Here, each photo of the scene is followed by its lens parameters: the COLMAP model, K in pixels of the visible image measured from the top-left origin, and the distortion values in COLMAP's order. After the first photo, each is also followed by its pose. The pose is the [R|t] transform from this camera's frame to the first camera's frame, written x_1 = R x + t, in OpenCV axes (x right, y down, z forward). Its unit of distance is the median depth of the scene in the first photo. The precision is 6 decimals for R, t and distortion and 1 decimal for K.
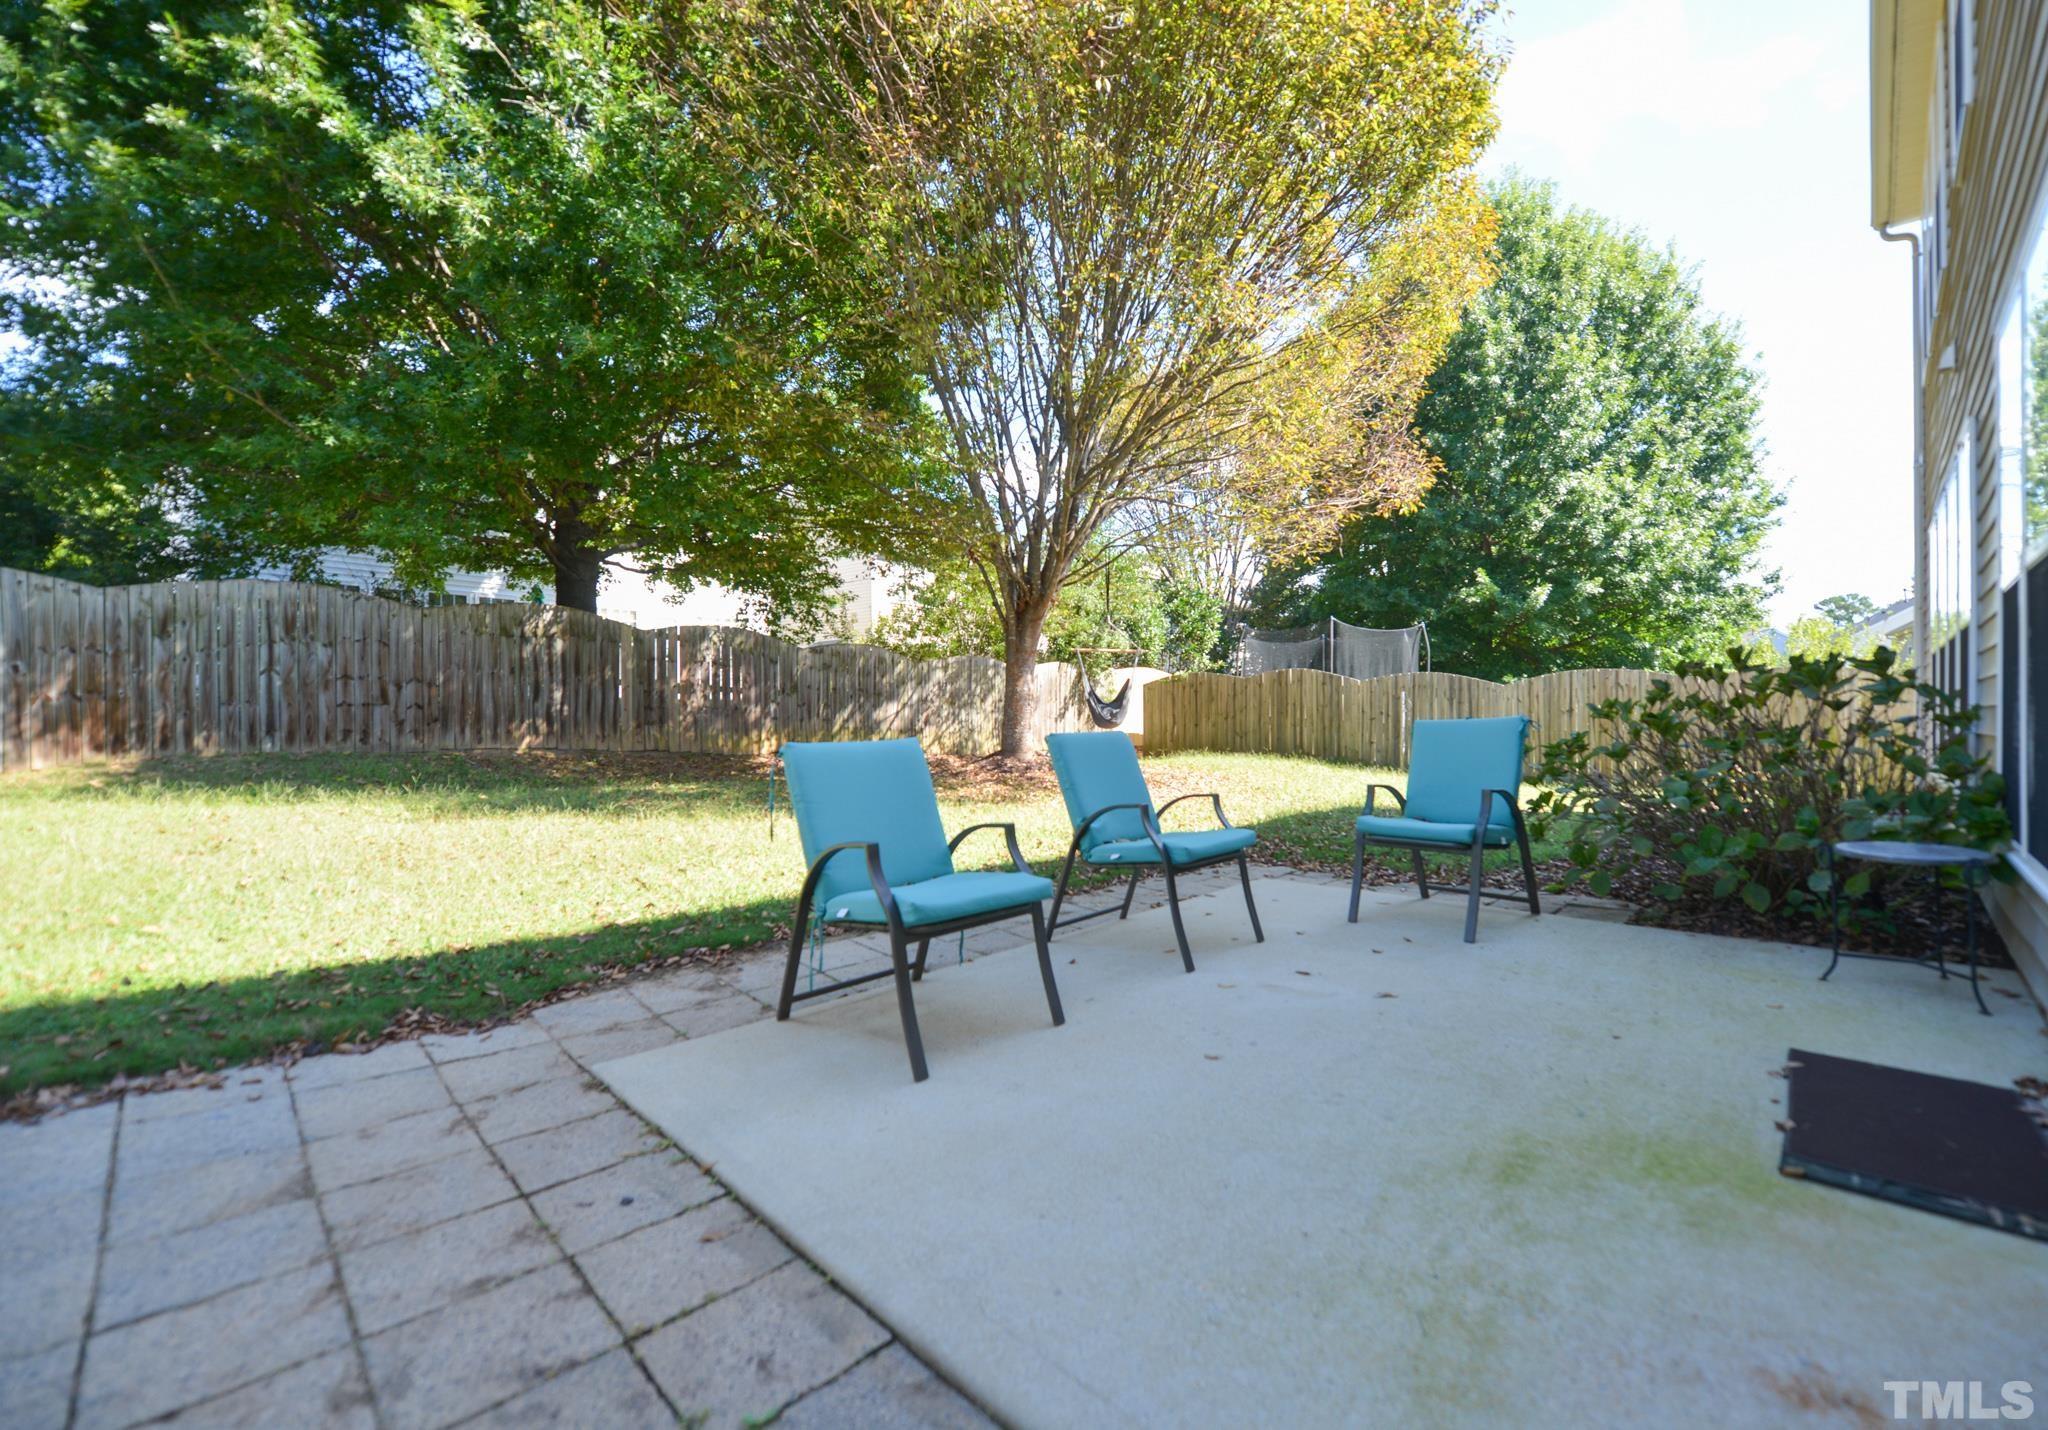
lens RADIAL K [[851.1, 0, 1089.0], [0, 851.1, 718.4], [0, 0, 1]] dist [-0.003508, -0.000369]
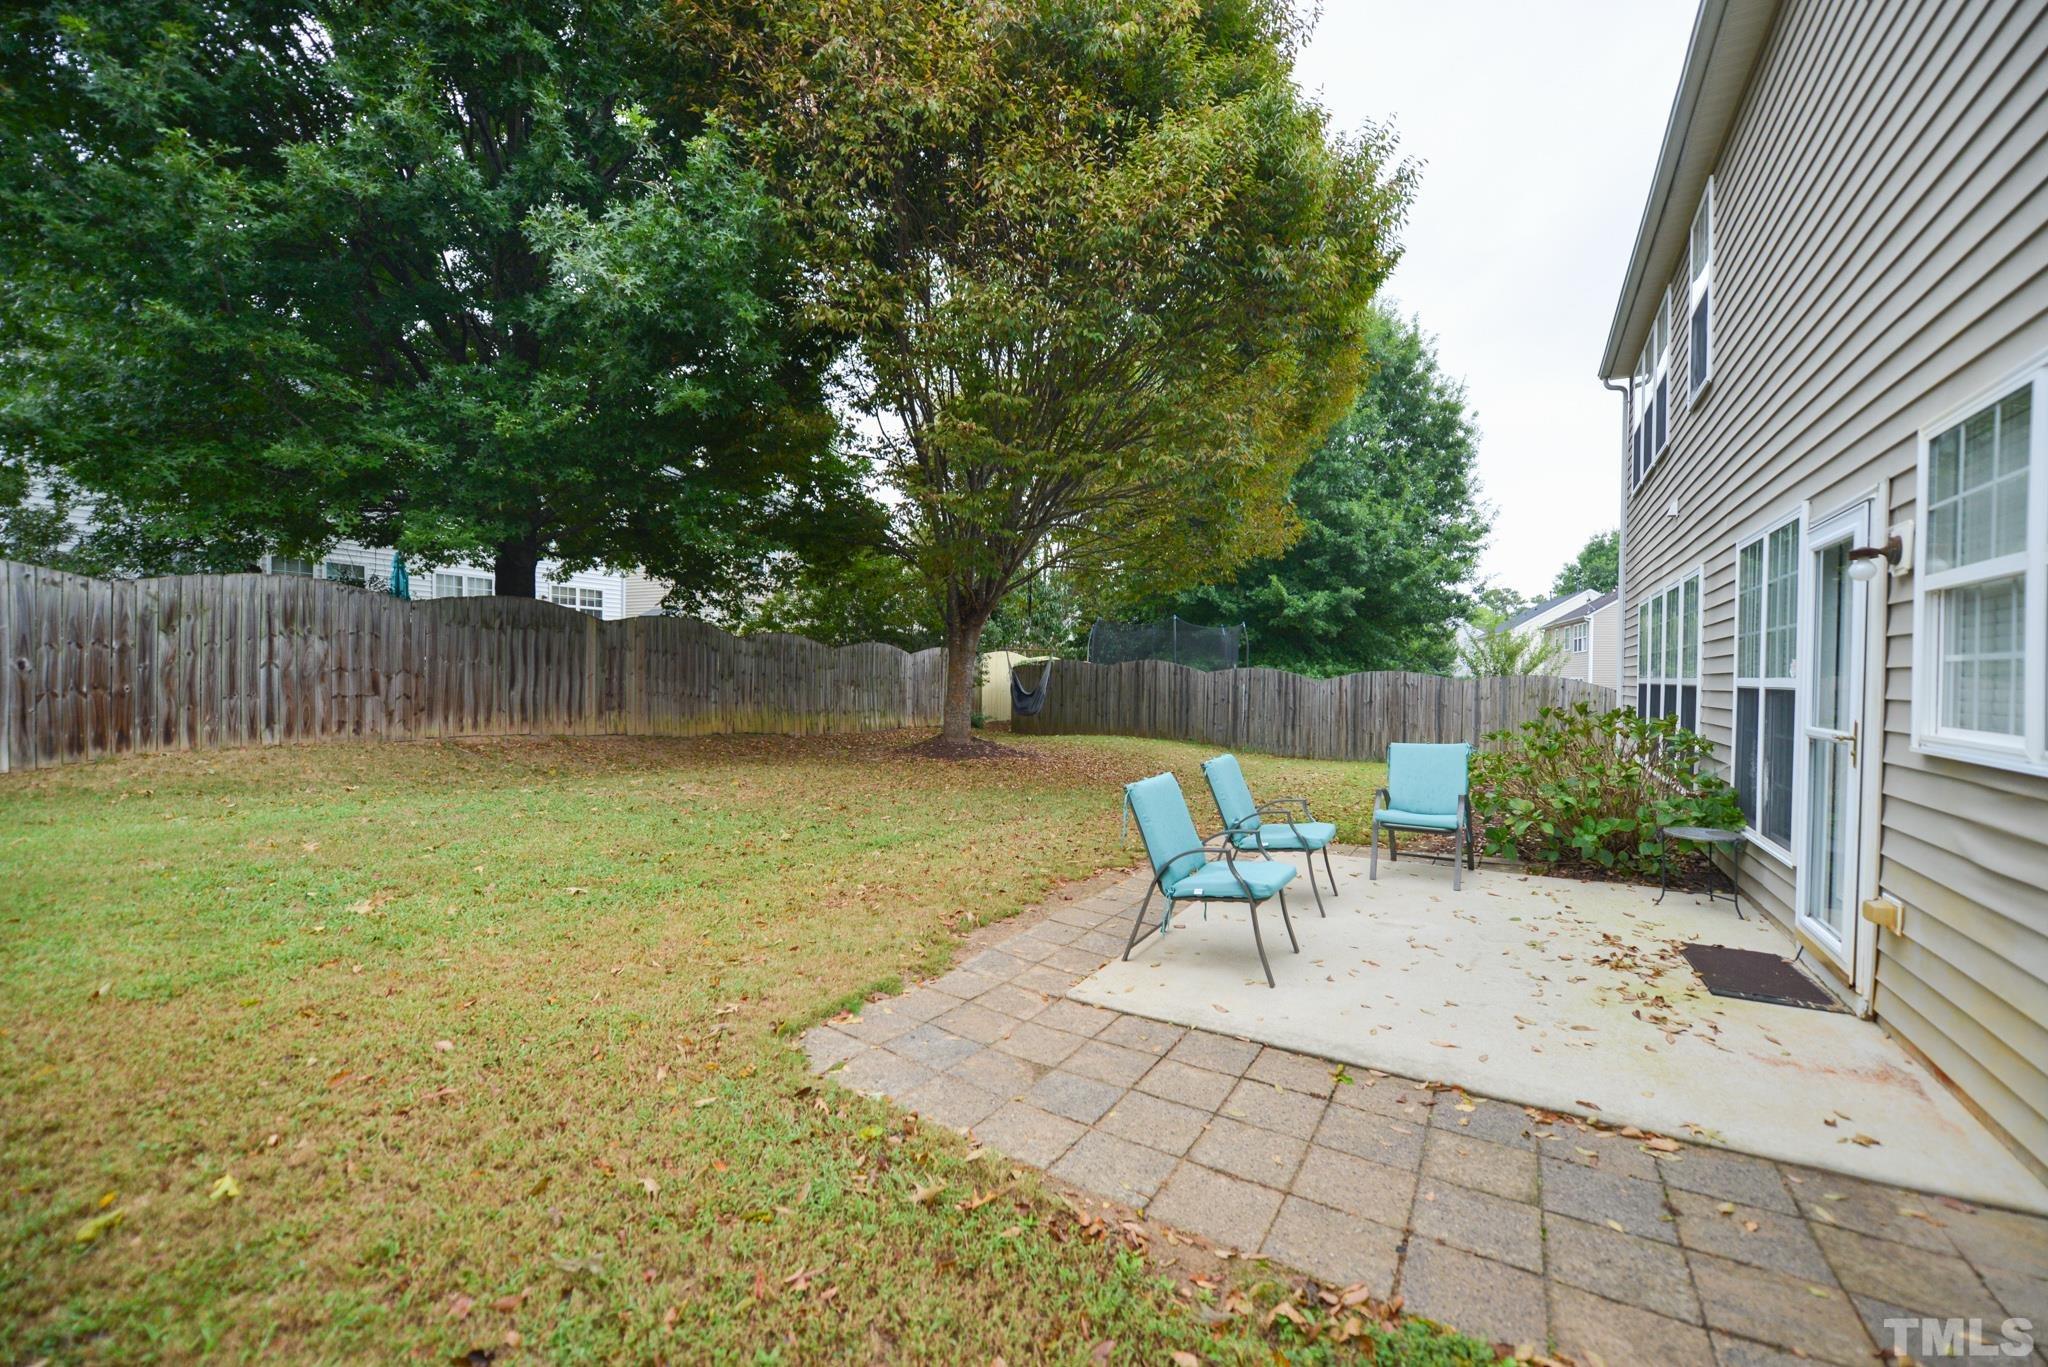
lens RADIAL K [[822.2, 0, 1027.3], [0, 822.2, 686.8], [0, 0, 1]] dist [-0.006854, -0.000129]
pose [[0.976319, 0.012912, 0.215949, -0.270992], [-0.016003, 0.999793, 0.012569, -0.050791], [-0.215742, -0.015727, 0.976324, -0.131462]]
